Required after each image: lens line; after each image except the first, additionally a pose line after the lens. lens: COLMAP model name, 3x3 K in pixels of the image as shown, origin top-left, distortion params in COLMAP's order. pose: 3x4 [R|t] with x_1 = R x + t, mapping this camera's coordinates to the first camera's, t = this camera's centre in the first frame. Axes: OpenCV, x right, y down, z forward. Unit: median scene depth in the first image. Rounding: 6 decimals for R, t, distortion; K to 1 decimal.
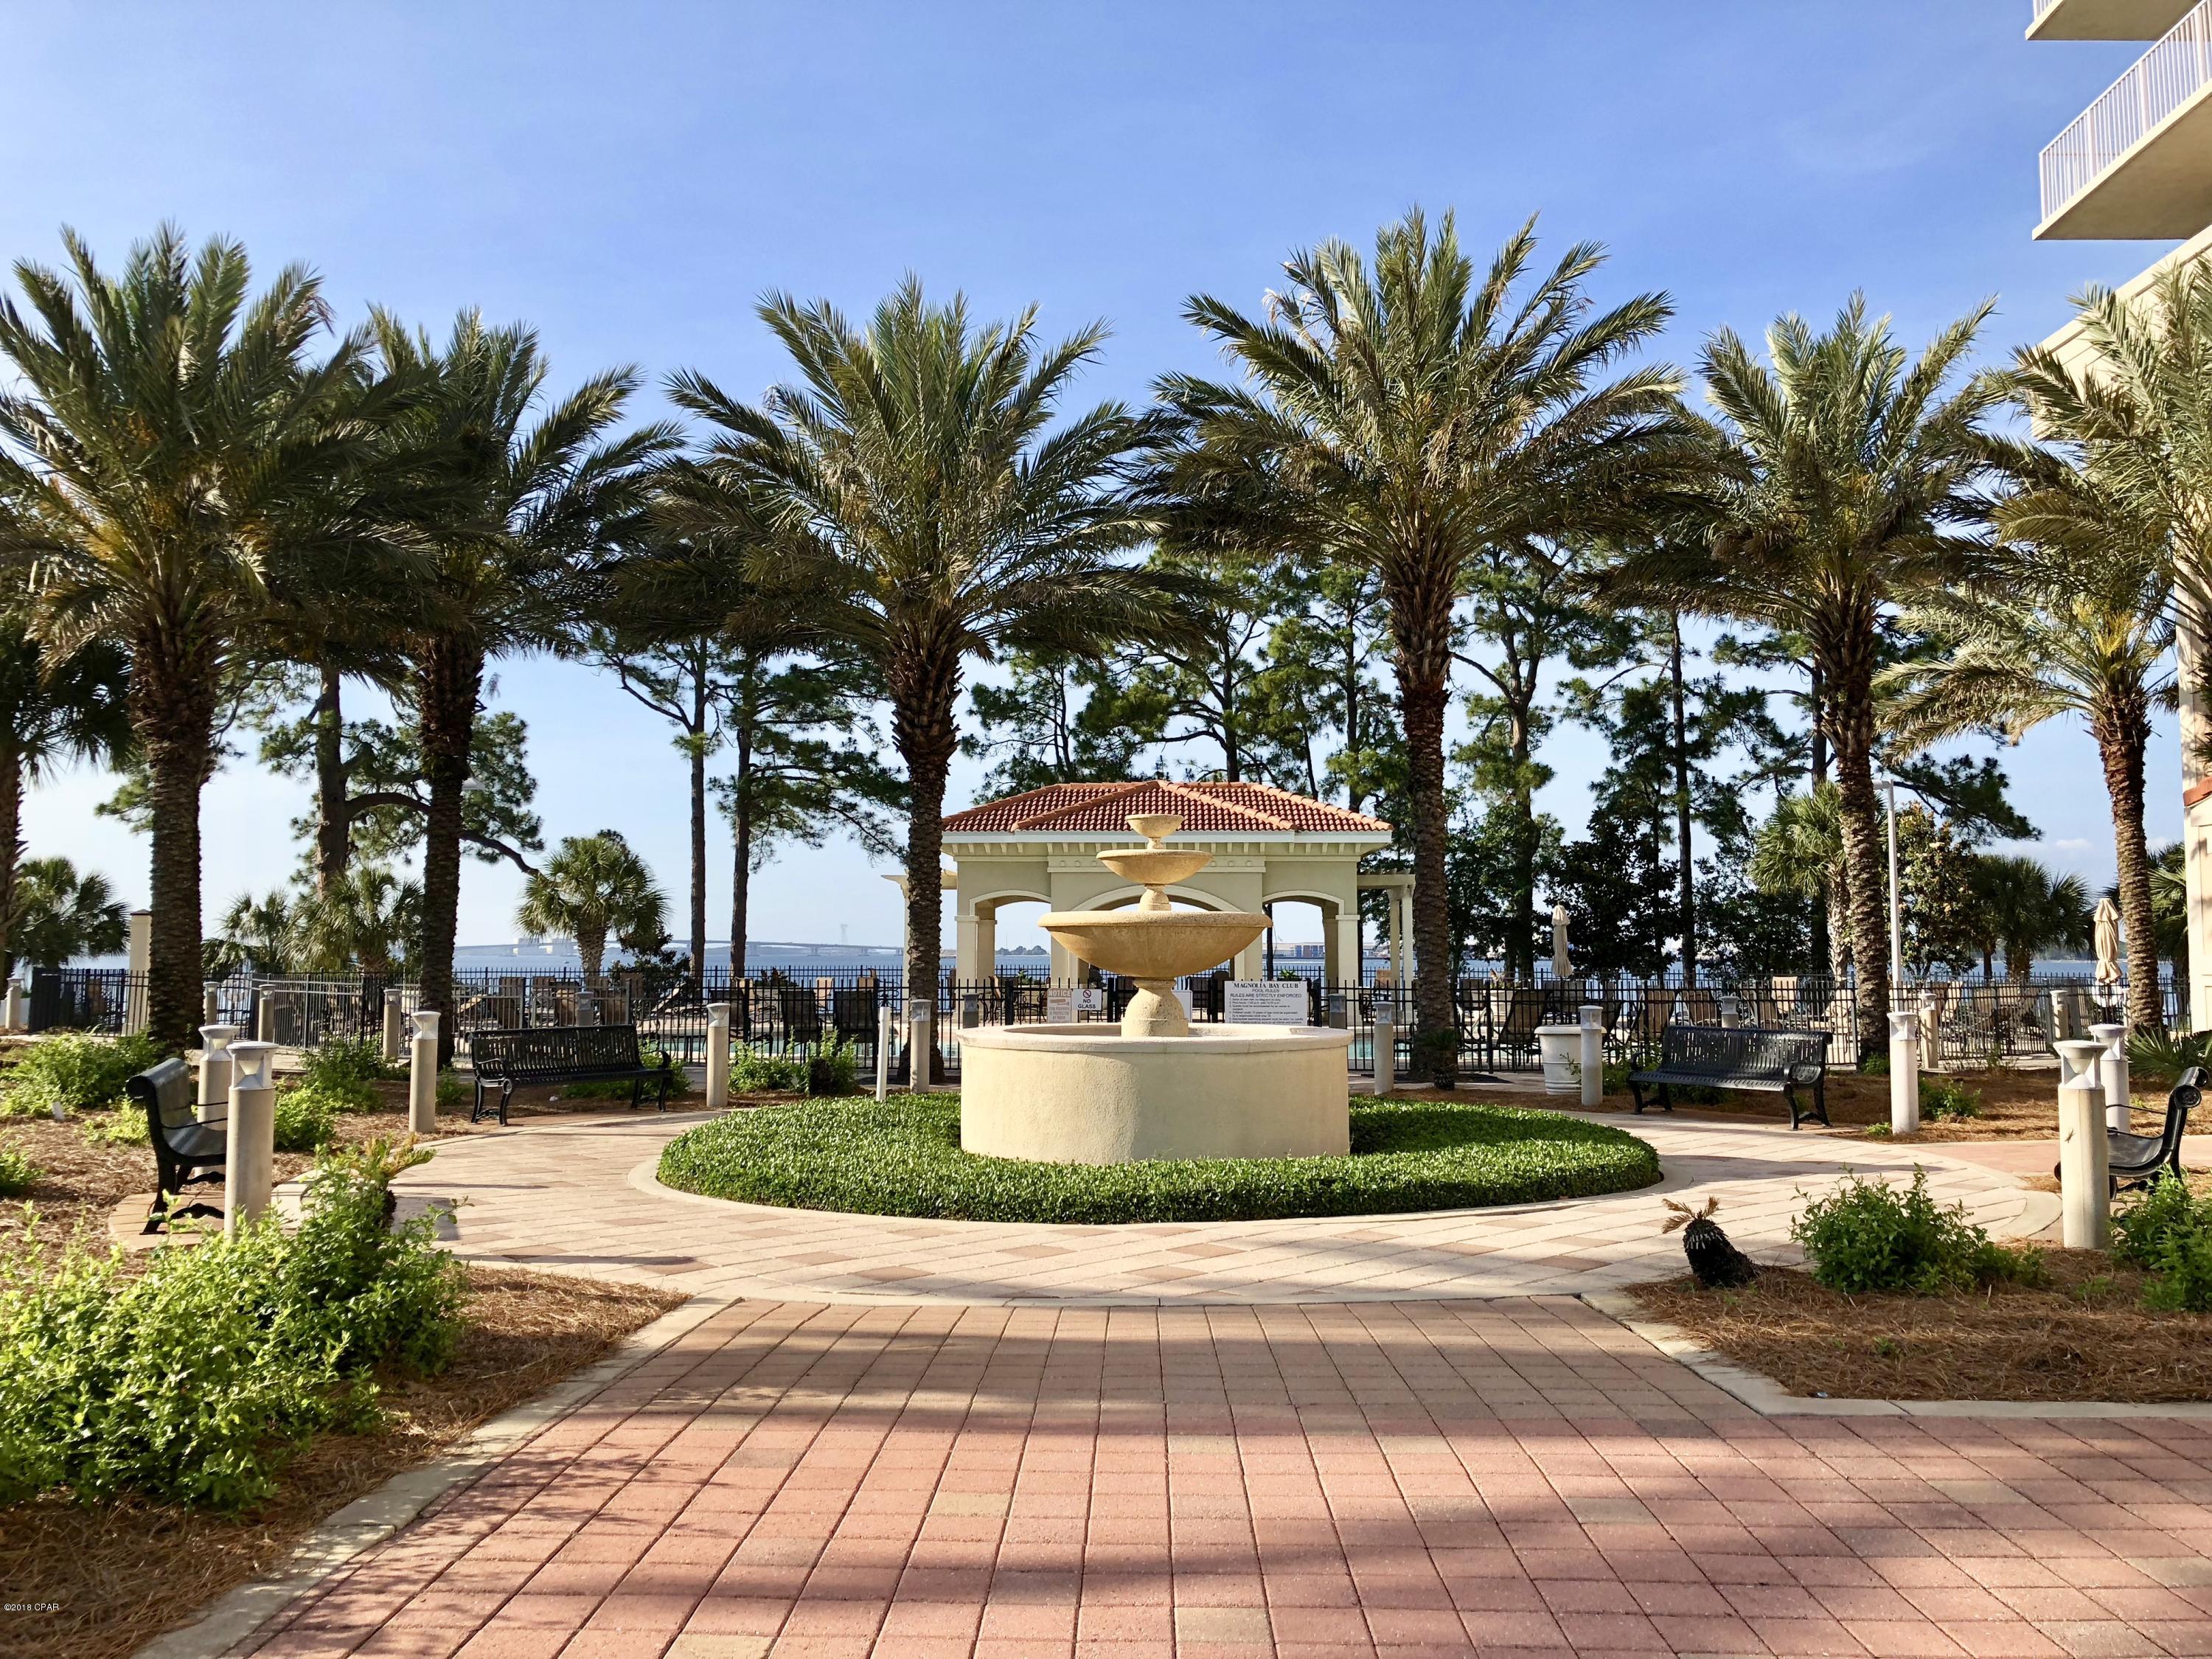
lens RADIAL K [[1790.6, 0, 1106.0], [0, 1790.6, 829.5], [0, 0, 1]] dist [0.096979, -0.250920]
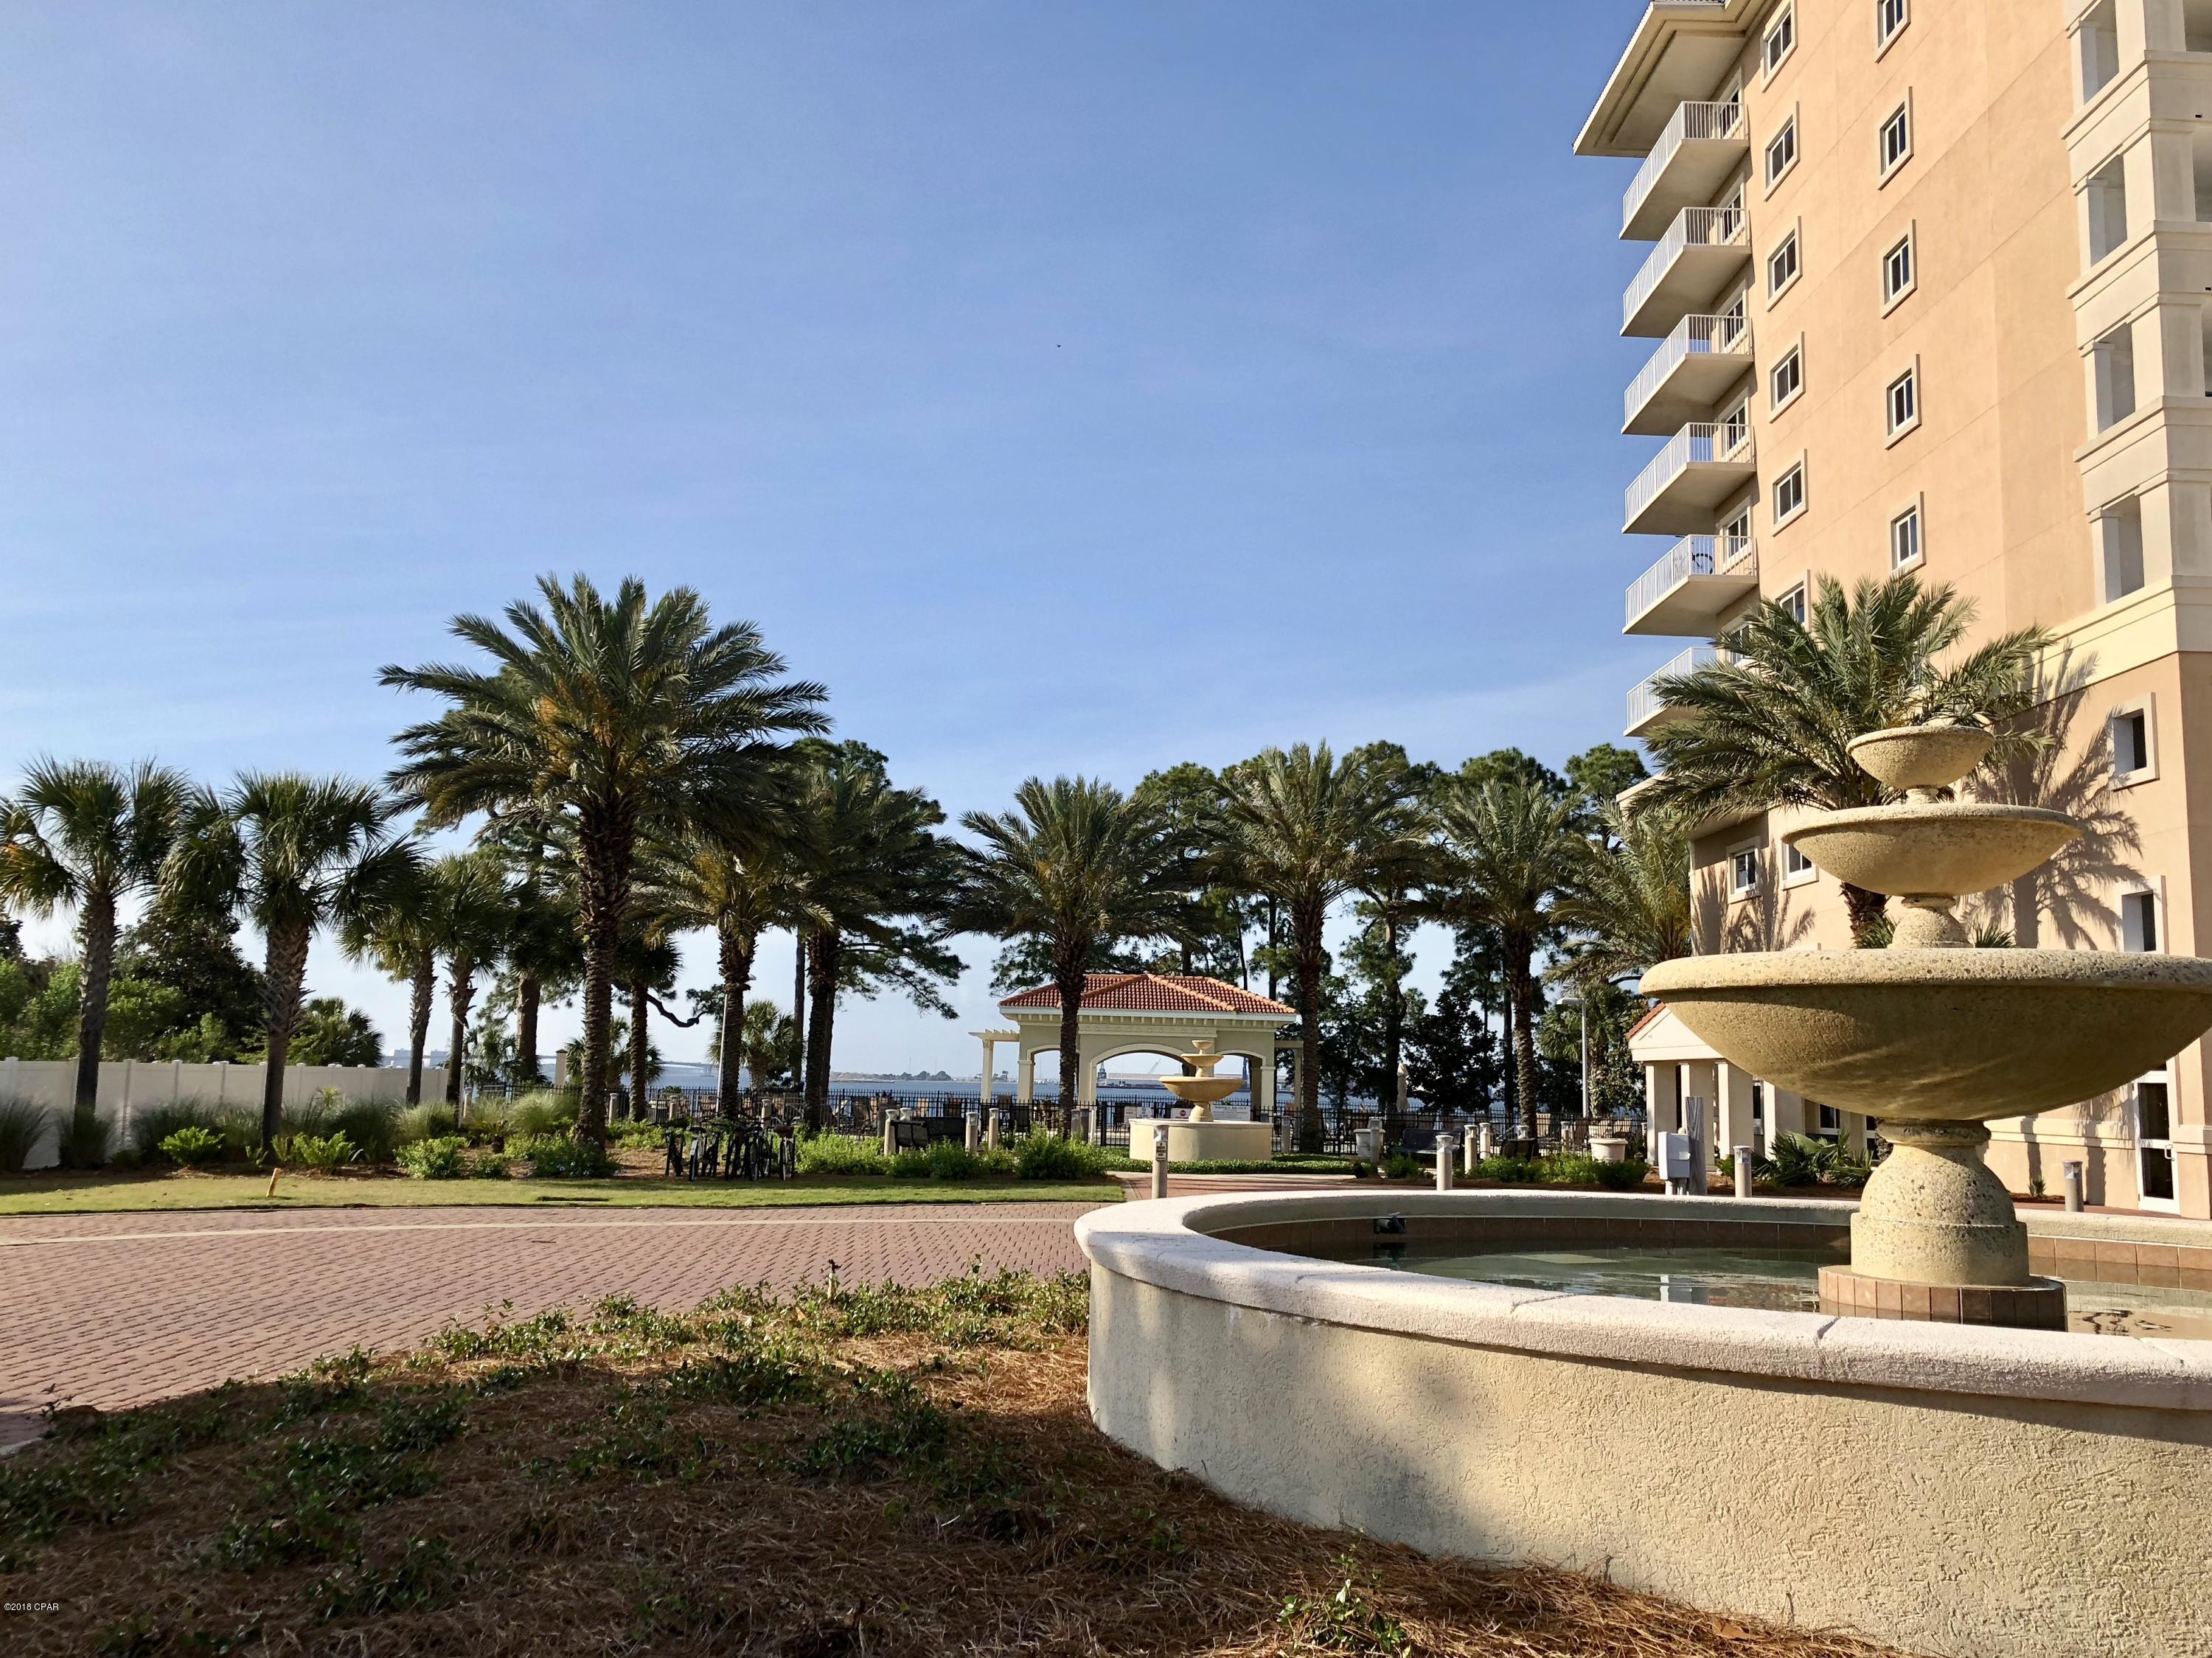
lens RADIAL K [[1790.5, 0, 1106.0], [0, 1790.5, 829.0], [0, 0, 1]] dist [0.096979, -0.250920]
pose [[0.998483, 0.032373, 0.044546, -0.058672], [-0.029120, 0.996990, -0.071852, -0.029694], [-0.046738, 0.070446, 0.996420, -0.403154]]
